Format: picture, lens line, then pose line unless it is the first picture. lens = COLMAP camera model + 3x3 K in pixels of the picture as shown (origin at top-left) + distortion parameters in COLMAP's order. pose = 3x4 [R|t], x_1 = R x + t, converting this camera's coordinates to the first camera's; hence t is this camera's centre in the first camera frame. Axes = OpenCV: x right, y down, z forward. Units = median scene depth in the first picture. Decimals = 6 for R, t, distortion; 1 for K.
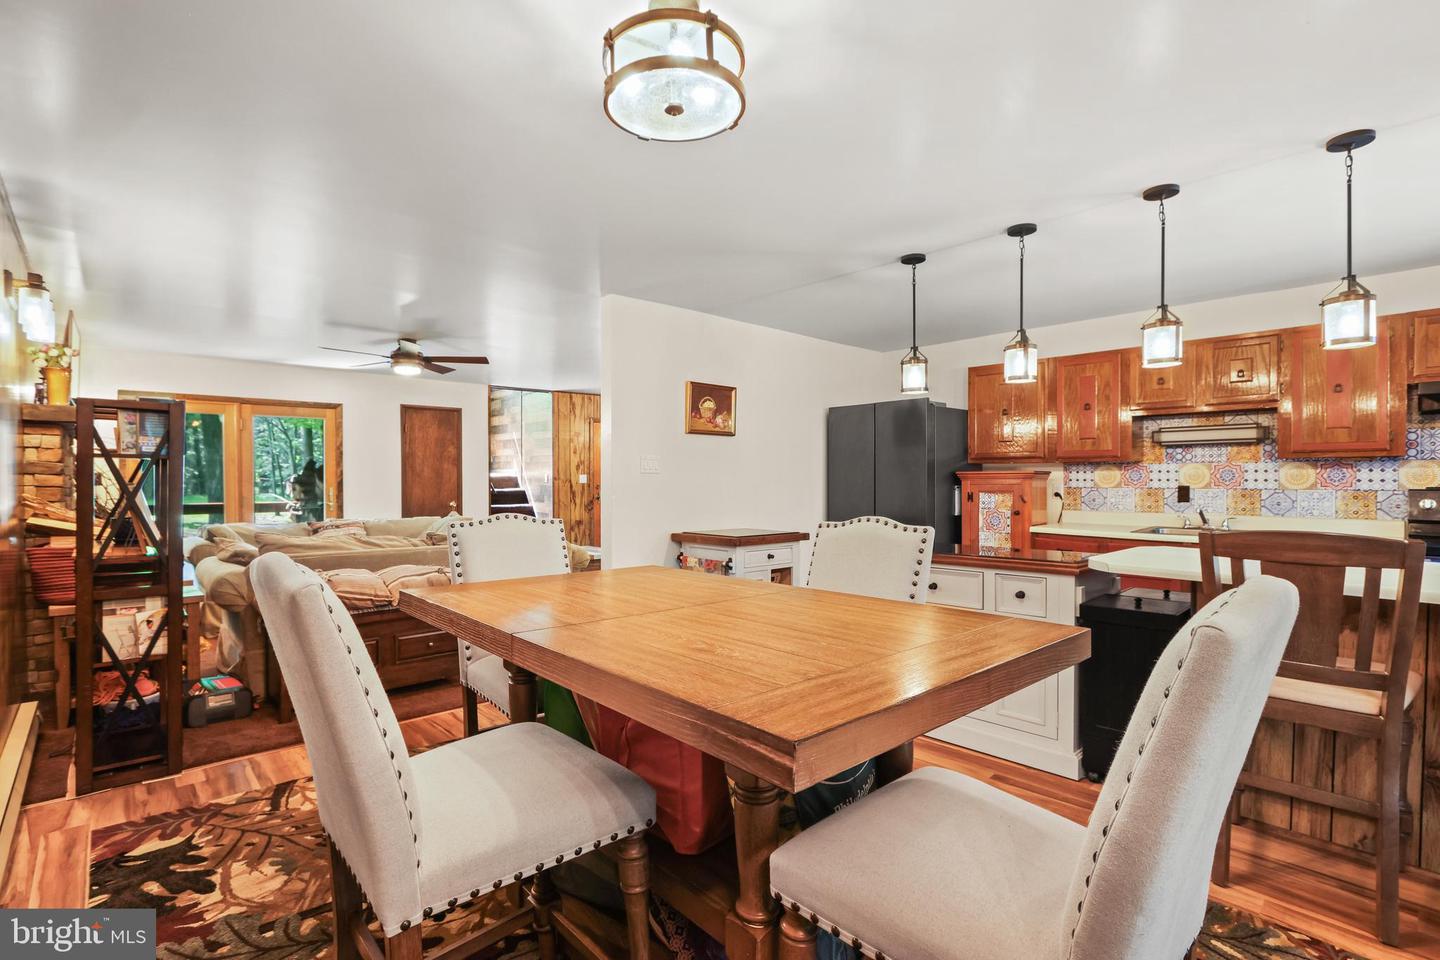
lens RADIAL K [[672.3, 0, 708.1], [0, 672.3, 482.5], [0, 0, 1]] dist [-0.022957, 0.004333]
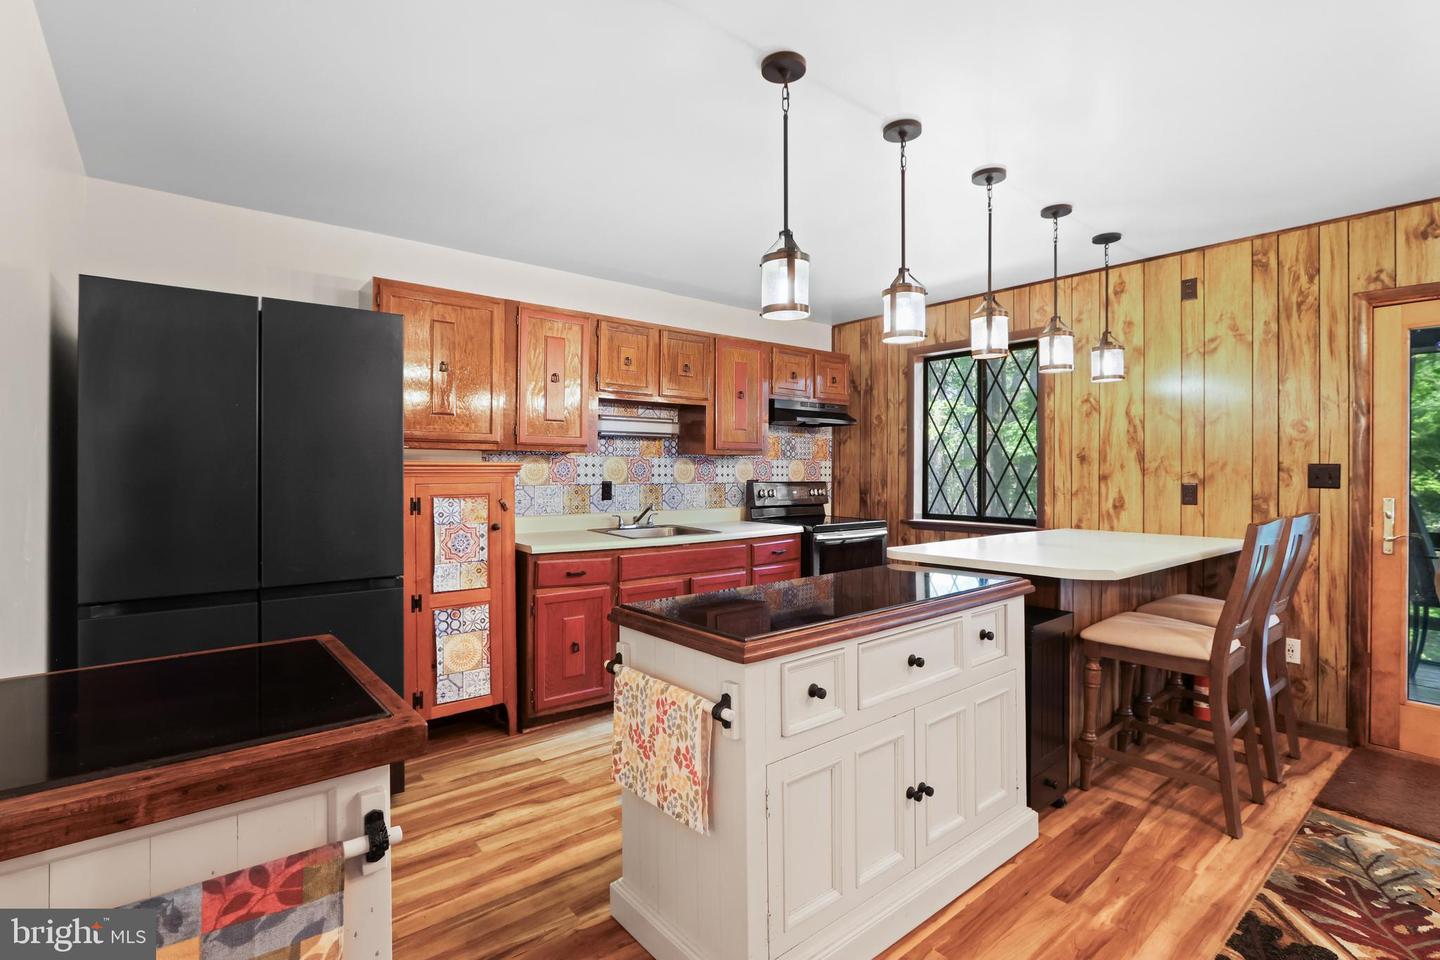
lens RADIAL K [[672.3, 0, 706.8], [0, 672.3, 468.5], [0, 0, 1]] dist [-0.022957, 0.004333]
pose [[0.066946, 0.004263, 0.997747, -0.193745], [0.003719, 0.999983, -0.004522, -0.008449], [-0.997750, 0.004014, 0.066929, 0.854644]]
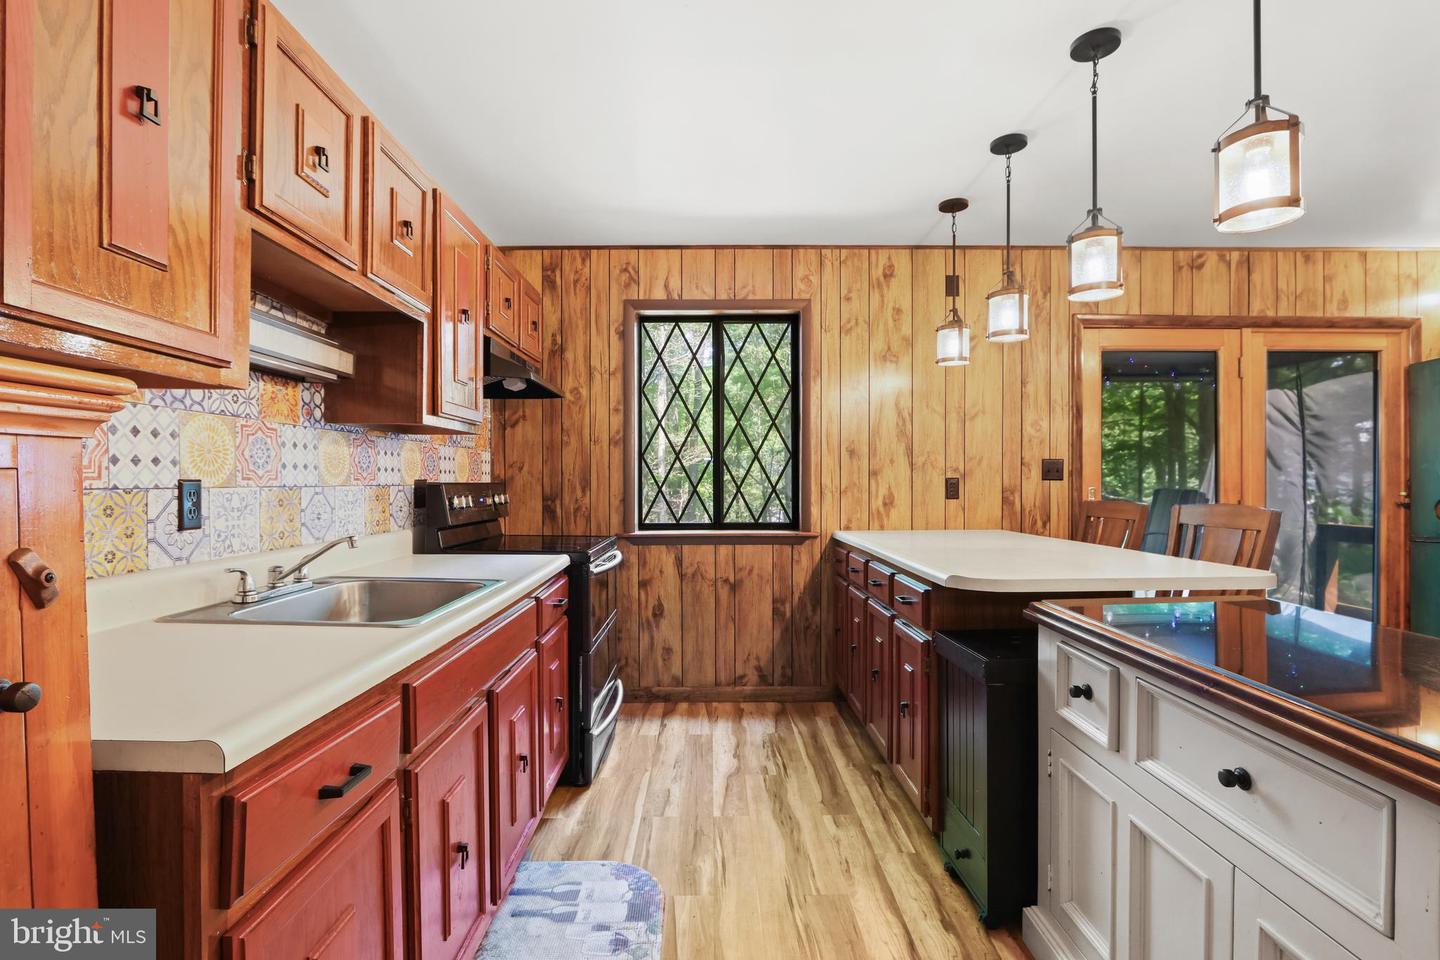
lens RADIAL K [[672.3, 0, 709.4], [0, 672.3, 483.5], [0, 0, 1]] dist [-0.022957, 0.004333]
pose [[-0.733250, -0.001372, 0.679958, 0.319549], [0.006290, 0.999942, 0.008800, 0.005977], [-0.679930, 0.010729, -0.733199, 1.132628]]
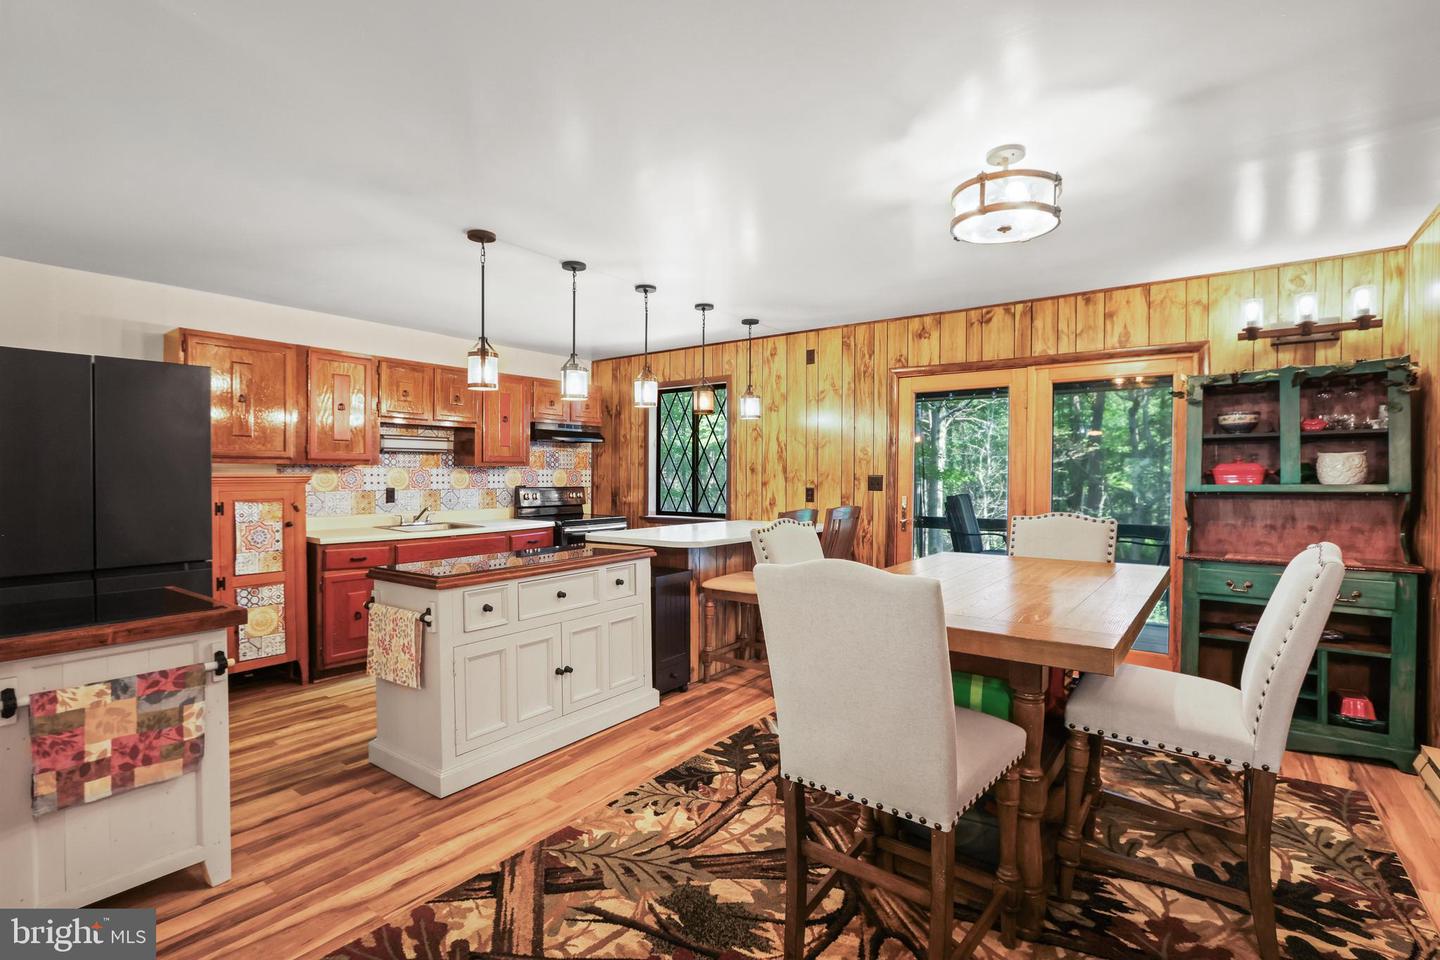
lens RADIAL K [[672.3, 0, 710.0], [0, 672.3, 478.9], [0, 0, 1]] dist [-0.022957, 0.004333]
pose [[-0.184111, -0.007062, 0.982880, -0.512558], [0.003915, 0.999961, 0.007918, -0.017937], [-0.982898, 0.005305, -0.184076, 0.722721]]
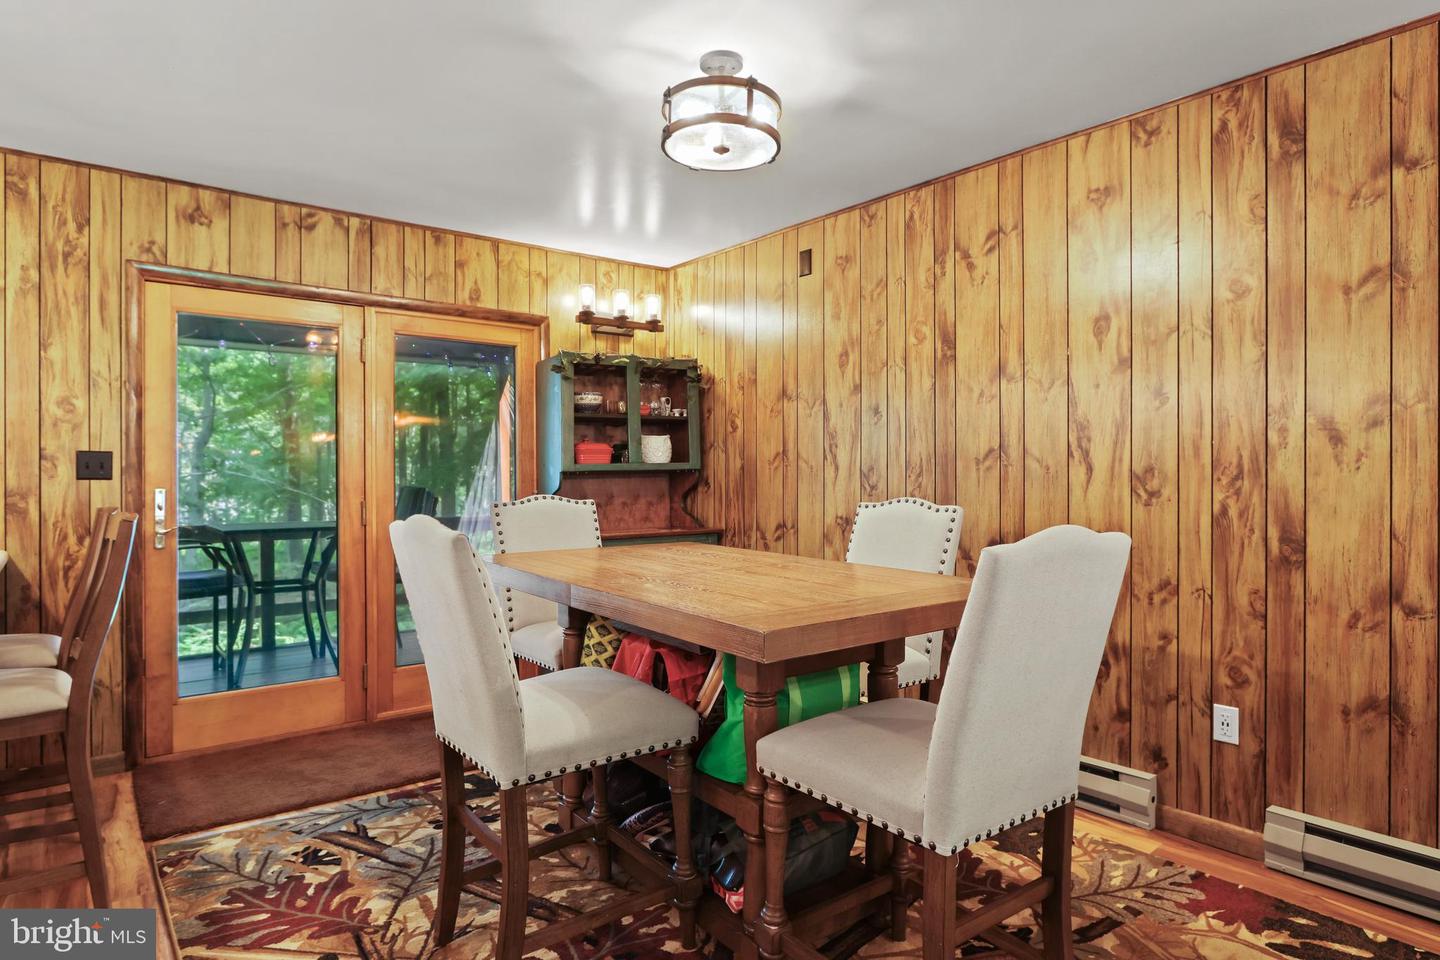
lens RADIAL K [[828.4, 0, 711.7], [0, 828.4, 475.8], [0, 0, 1]] dist [-0.007328, 0.002299]
pose [[-0.997790, 0.001721, 0.066420, -0.050589], [0.002463, 0.999935, 0.011097, 0.001481], [-0.066397, 0.011236, -0.997730, 0.957022]]
